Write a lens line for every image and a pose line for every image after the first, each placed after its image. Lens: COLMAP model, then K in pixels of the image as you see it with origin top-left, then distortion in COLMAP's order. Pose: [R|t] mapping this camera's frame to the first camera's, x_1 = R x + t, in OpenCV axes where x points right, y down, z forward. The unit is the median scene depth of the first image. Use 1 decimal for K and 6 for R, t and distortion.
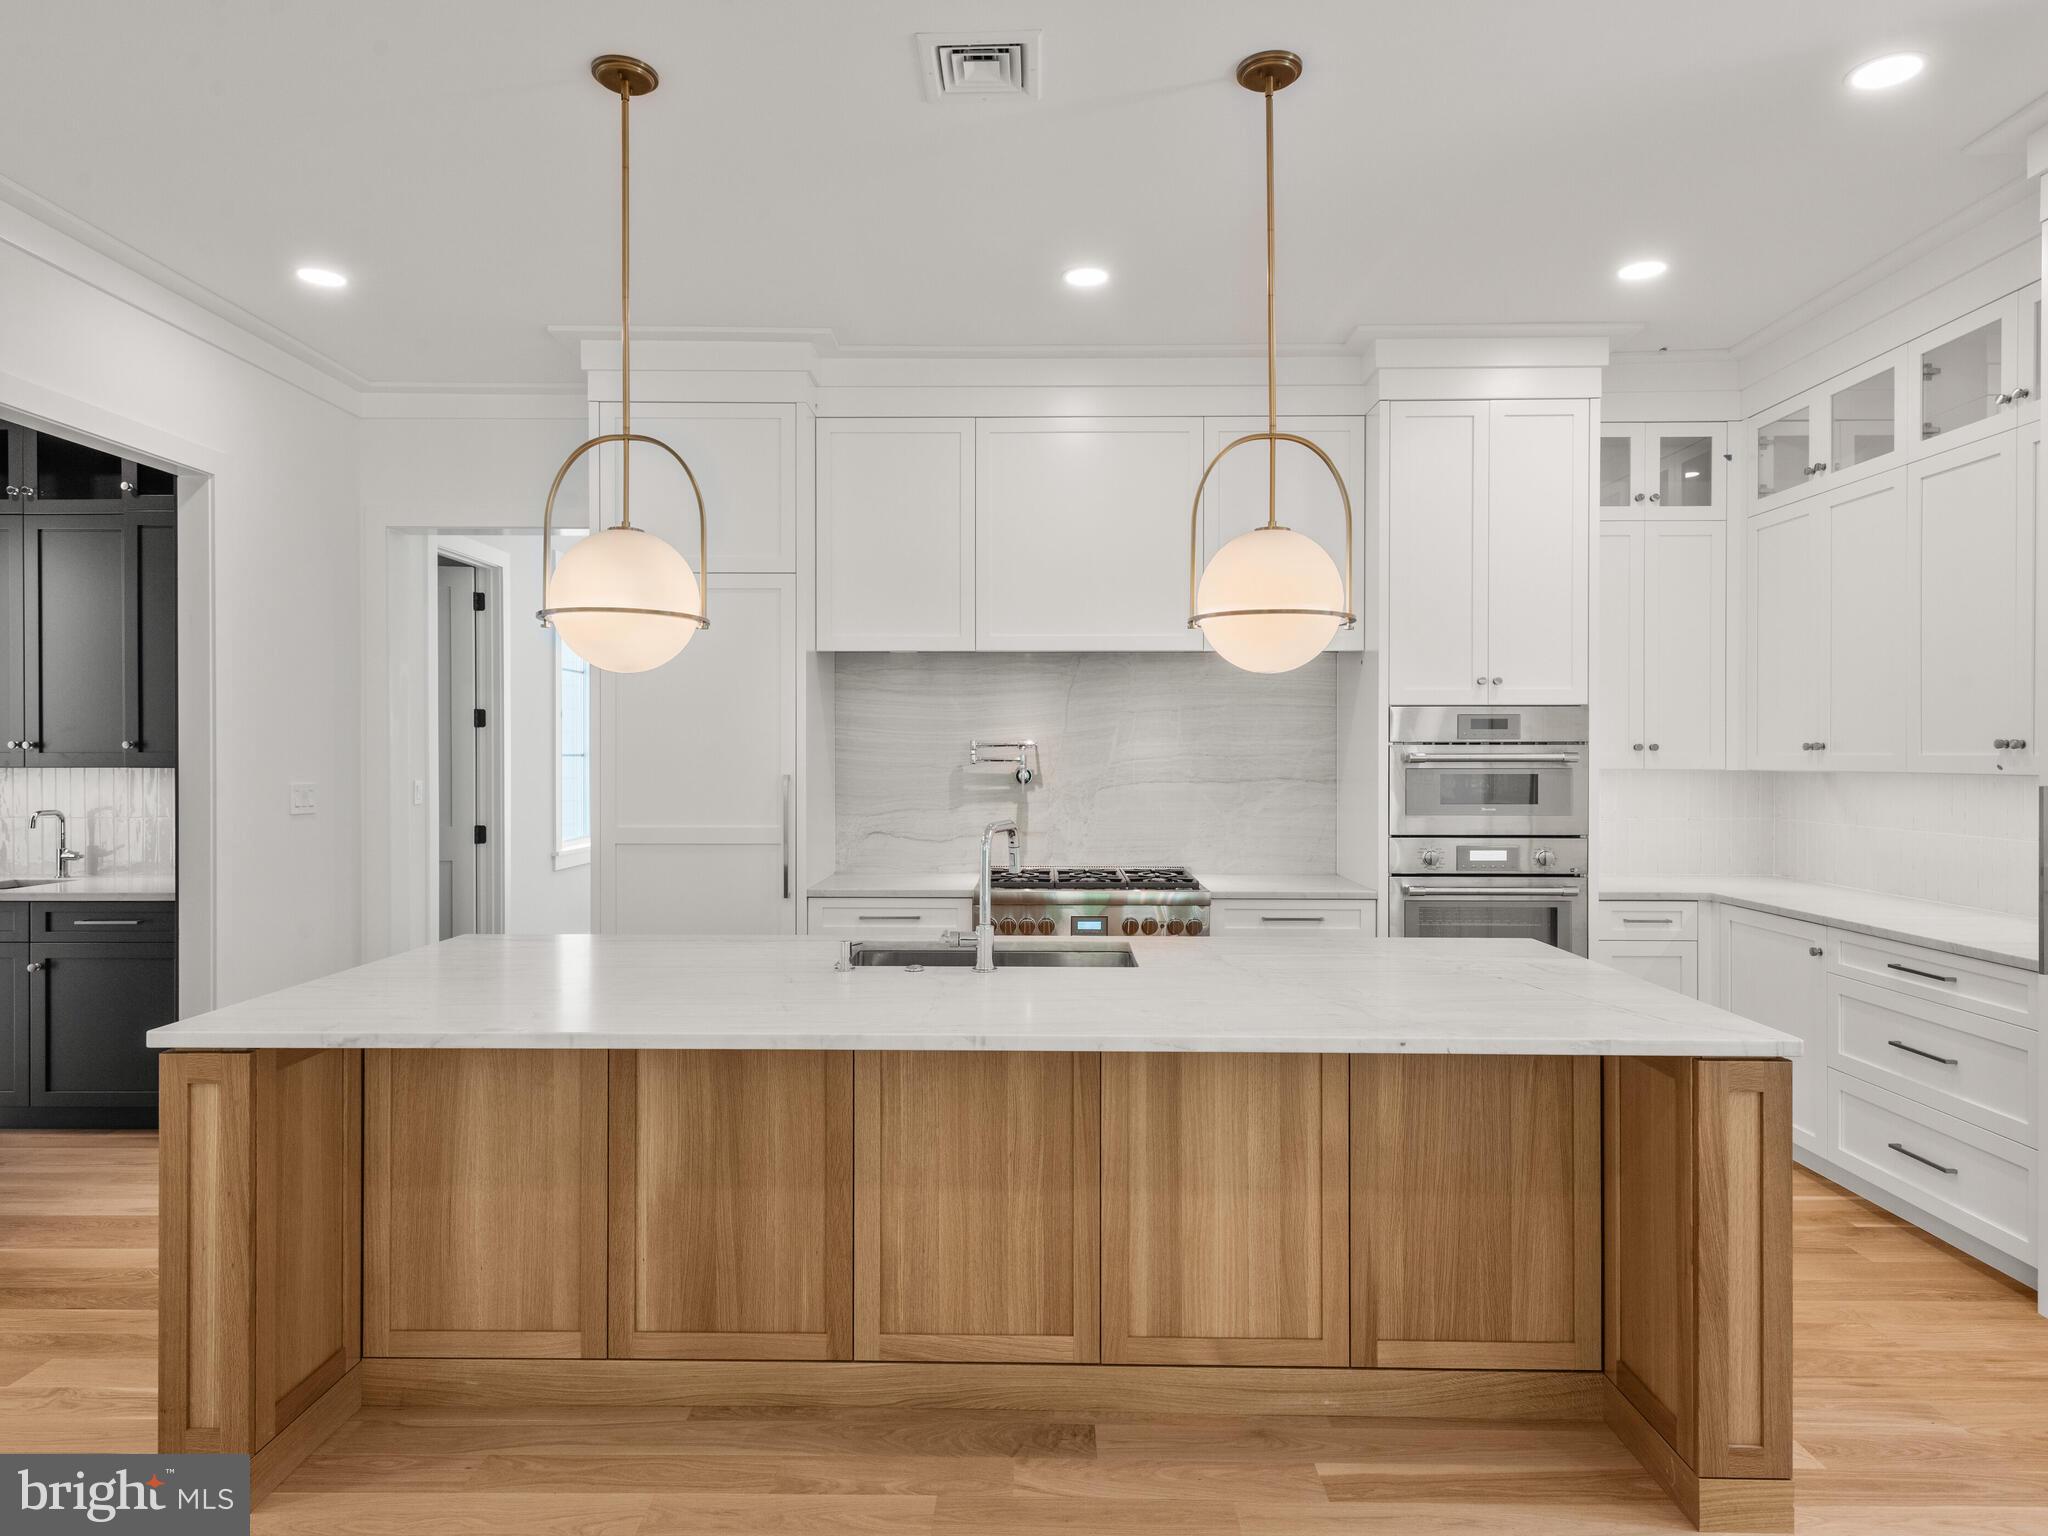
lens RADIAL K [[1225.9, 0, 1024.0], [0, 1225.9, 768.0], [0, 0, 1]] dist [0.019023, -0.000634]
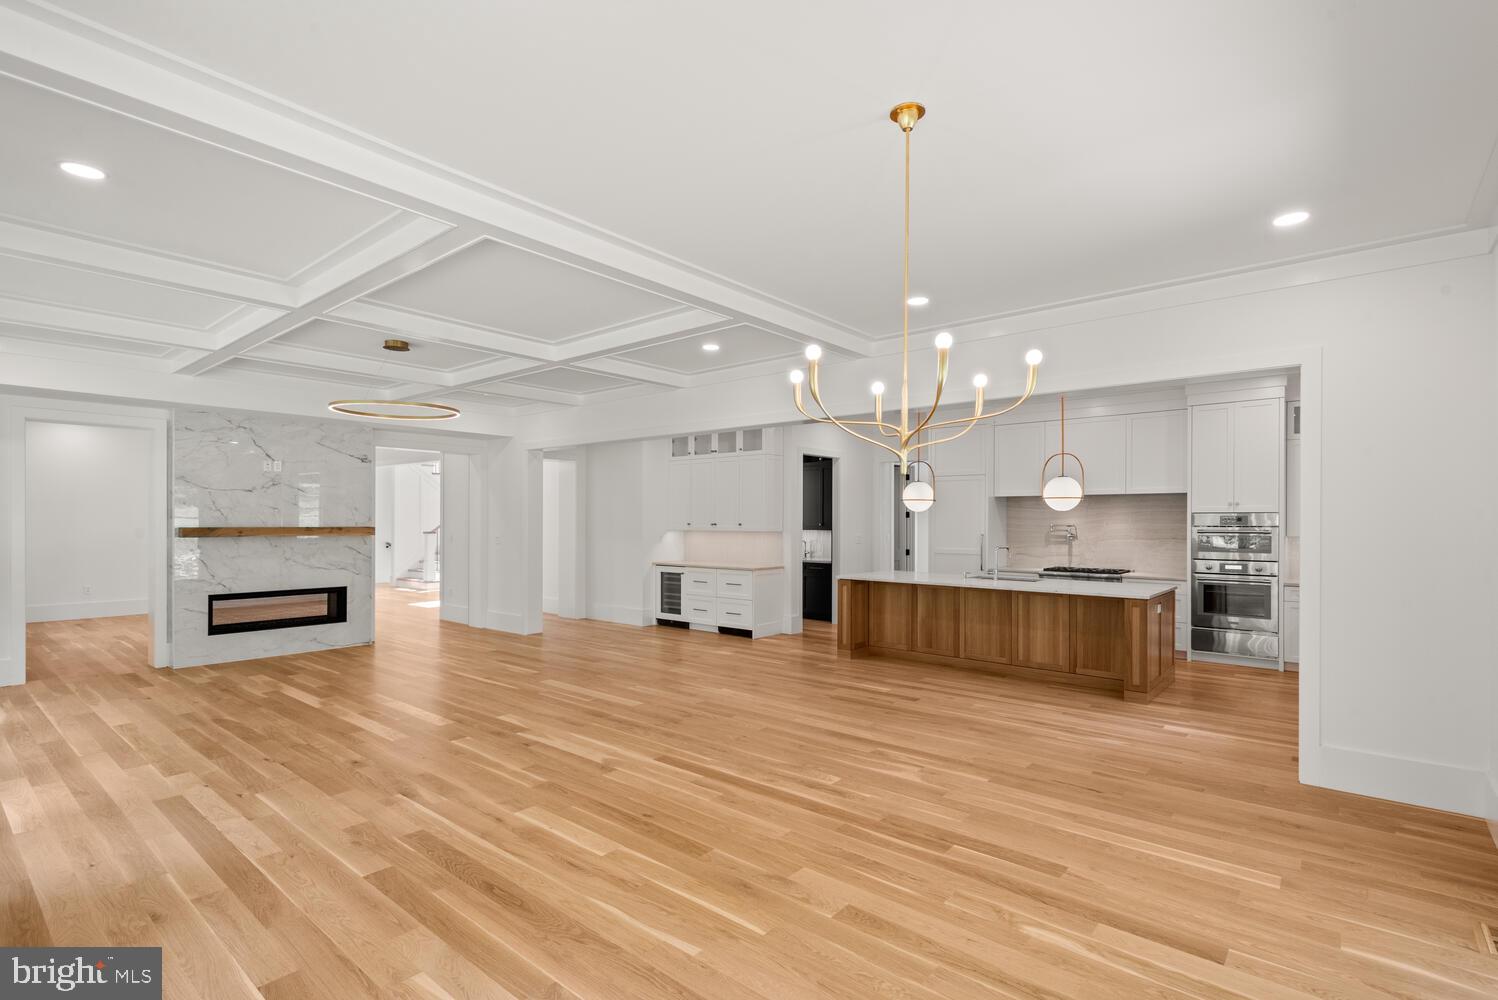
lens RADIAL K [[711.5, 0, 751.8], [0, 711.5, 520.3], [0, 0, 1]] dist [-0.000766, -0.000085]
pose [[0.780607, 0.001433, -0.625021, 0.946827], [-0.010075, 0.999896, -0.010290, -0.011348], [0.624942, 0.014330, 0.780540, -1.640756]]
